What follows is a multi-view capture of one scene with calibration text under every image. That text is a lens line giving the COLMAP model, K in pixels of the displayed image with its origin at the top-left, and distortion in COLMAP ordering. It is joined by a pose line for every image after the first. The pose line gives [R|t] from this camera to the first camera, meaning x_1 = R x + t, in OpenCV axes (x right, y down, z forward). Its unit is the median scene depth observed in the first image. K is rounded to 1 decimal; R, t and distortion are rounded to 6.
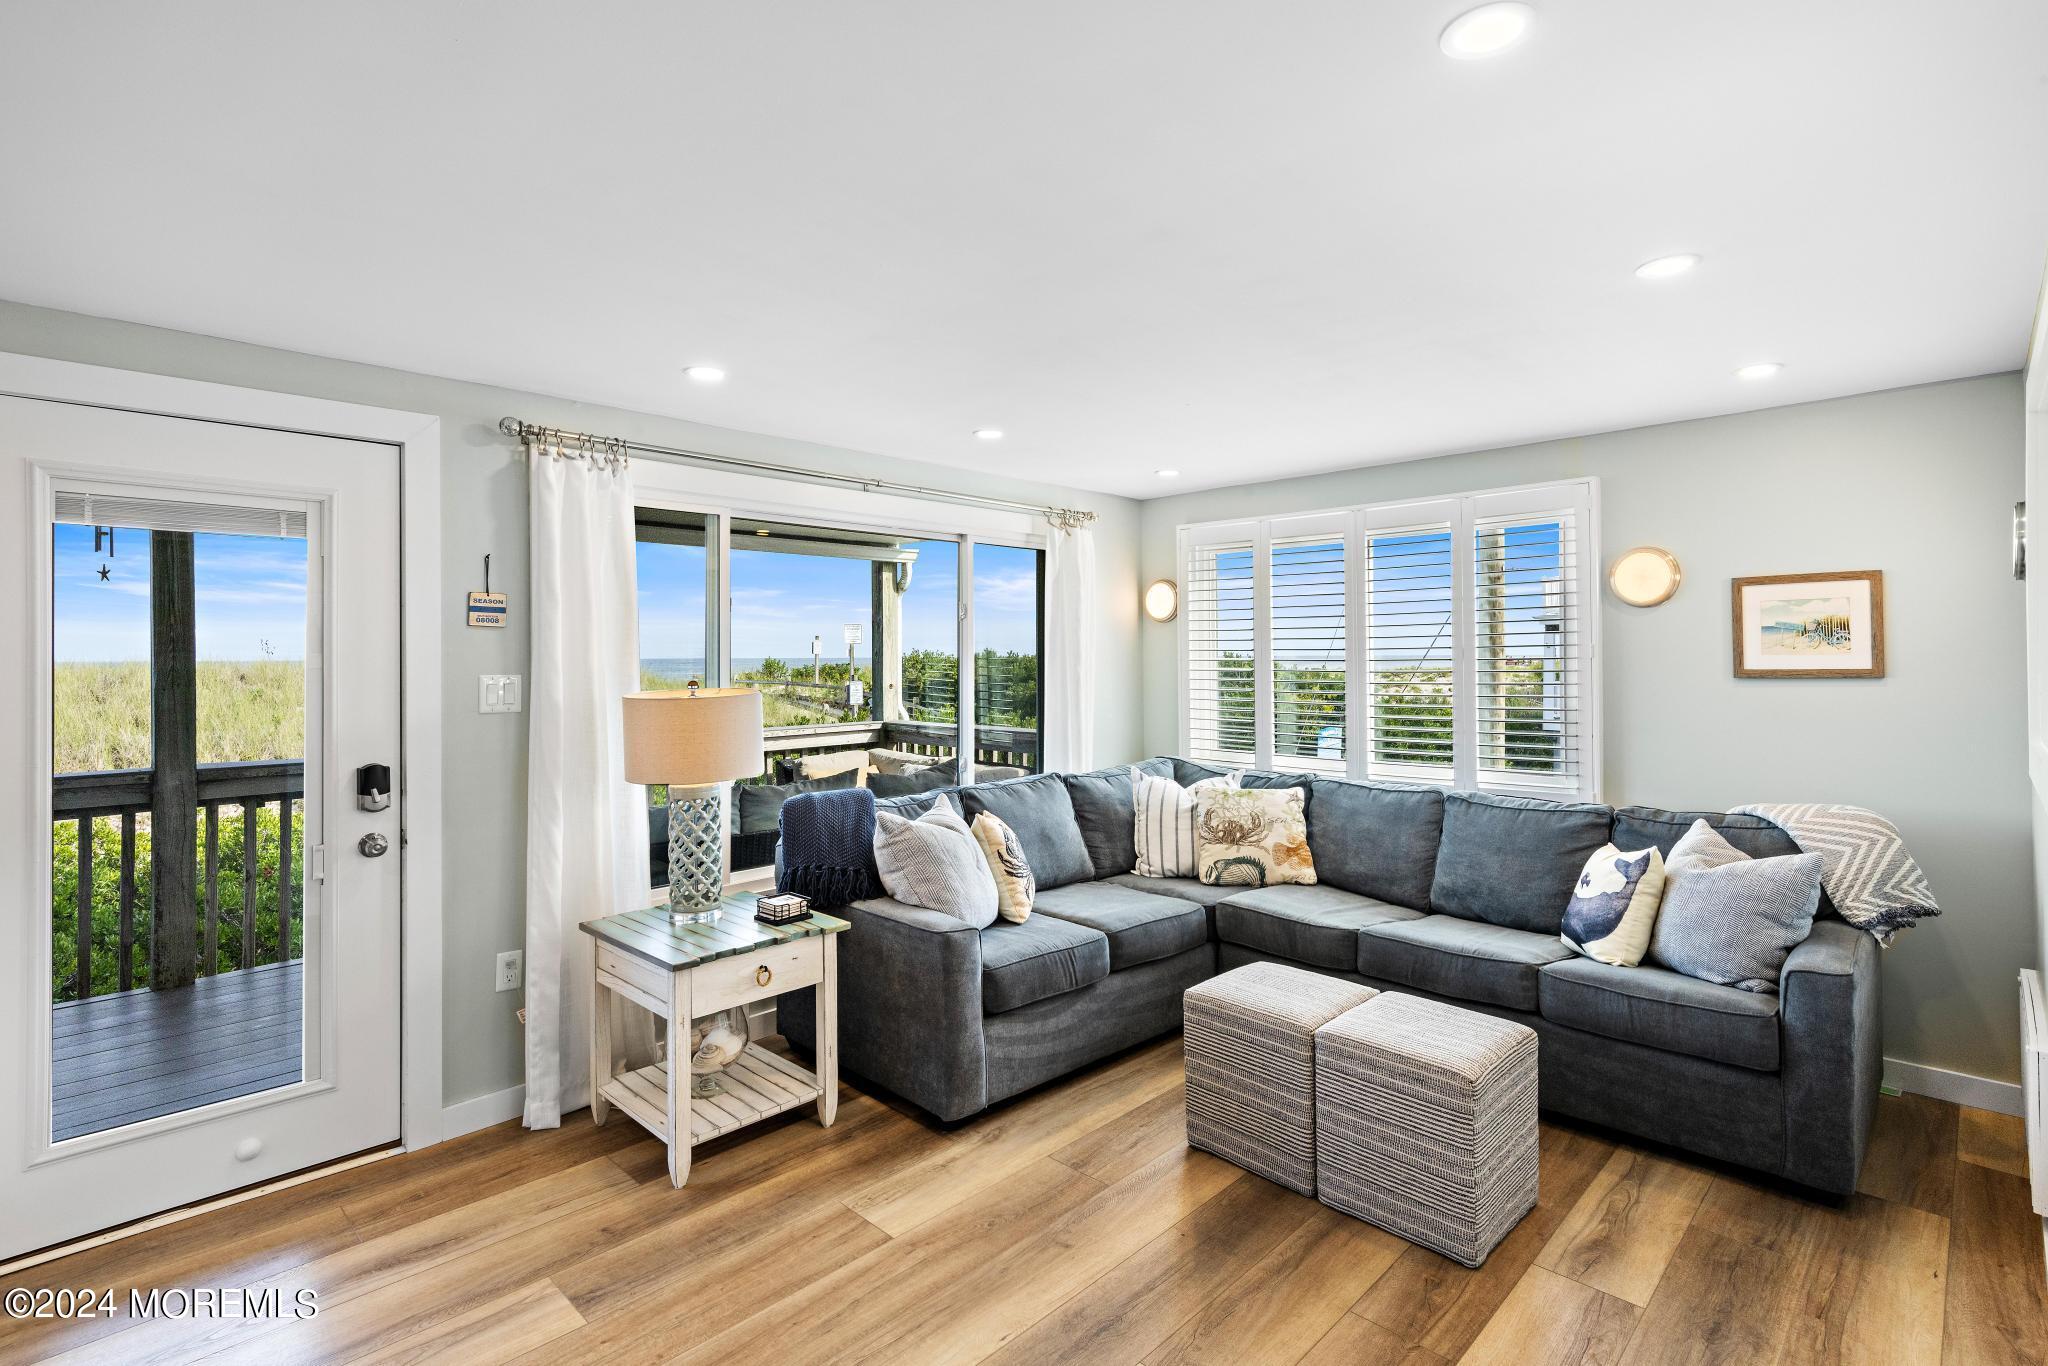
lens RADIAL K [[981.8, 0, 1033.3], [0, 981.8, 648.4], [0, 0, 1]] dist [0.003392, 0.000272]
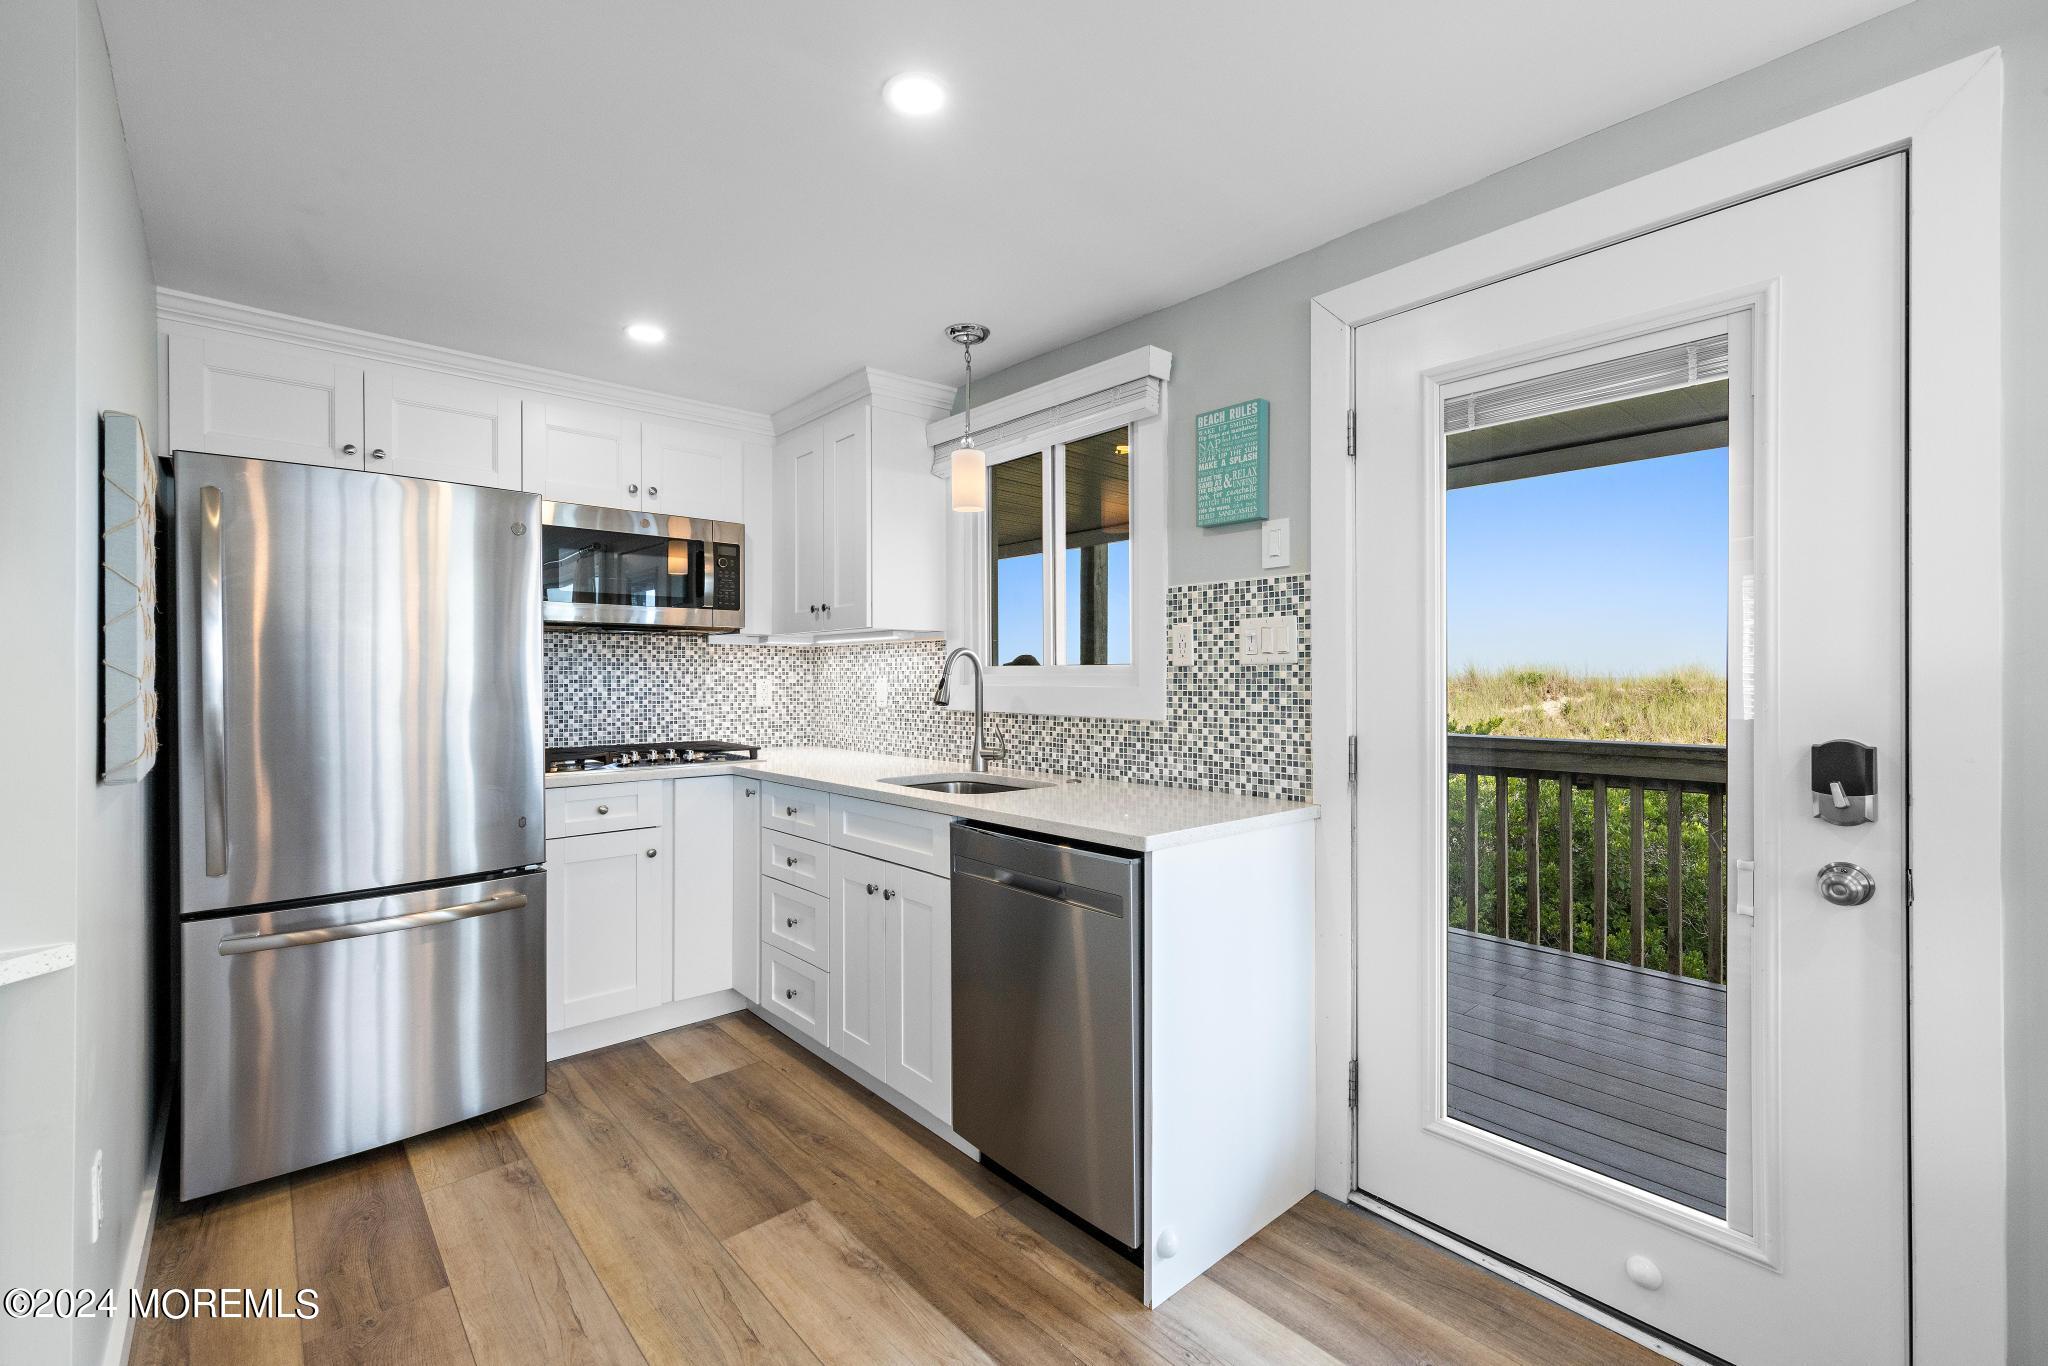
lens RADIAL K [[879.5, 0, 1038.8], [0, 879.5, 676.7], [0, 0, 1]] dist [0.003350, 0.000557]
pose [[-0.066167, 0.005572, -0.997793, -0.116002], [0.011038, 0.999927, 0.004852, 0.062683], [0.997748, -0.010693, -0.066223, 0.490213]]
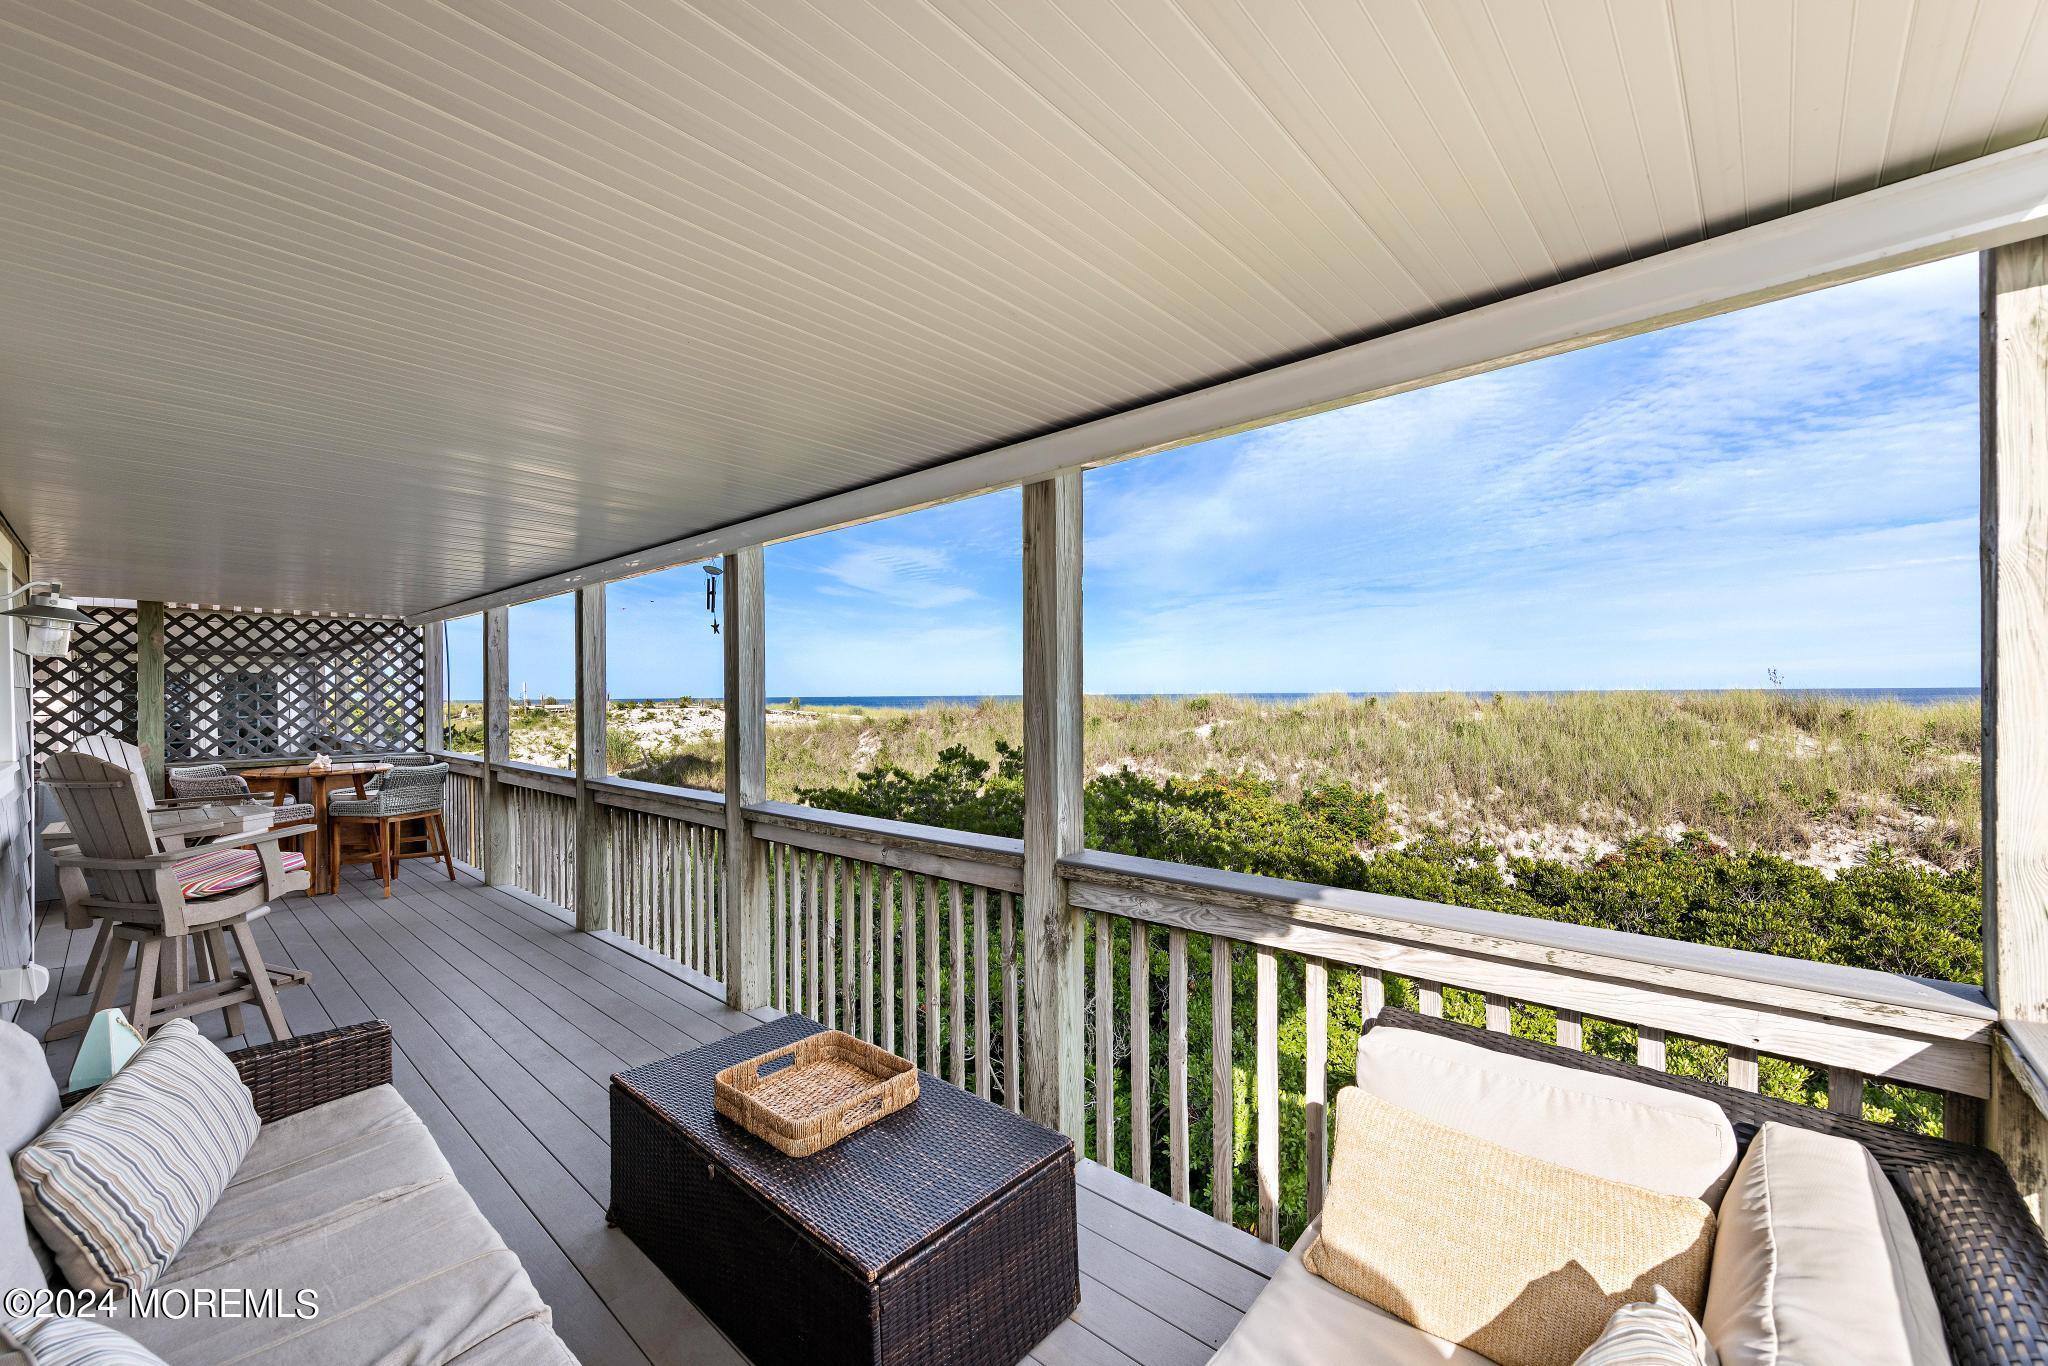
lens RADIAL K [[817.0, 0, 1021.2], [0, 817.0, 698.8], [0, 0, 1]] dist [0.003223, 0.000255]
pose [[0.033590, 0.011424, -0.999370, 0.033245], [0.016639, 0.999790, 0.011988, 0.004355], [0.999297, -0.017031, 0.033392, 1.687291]]
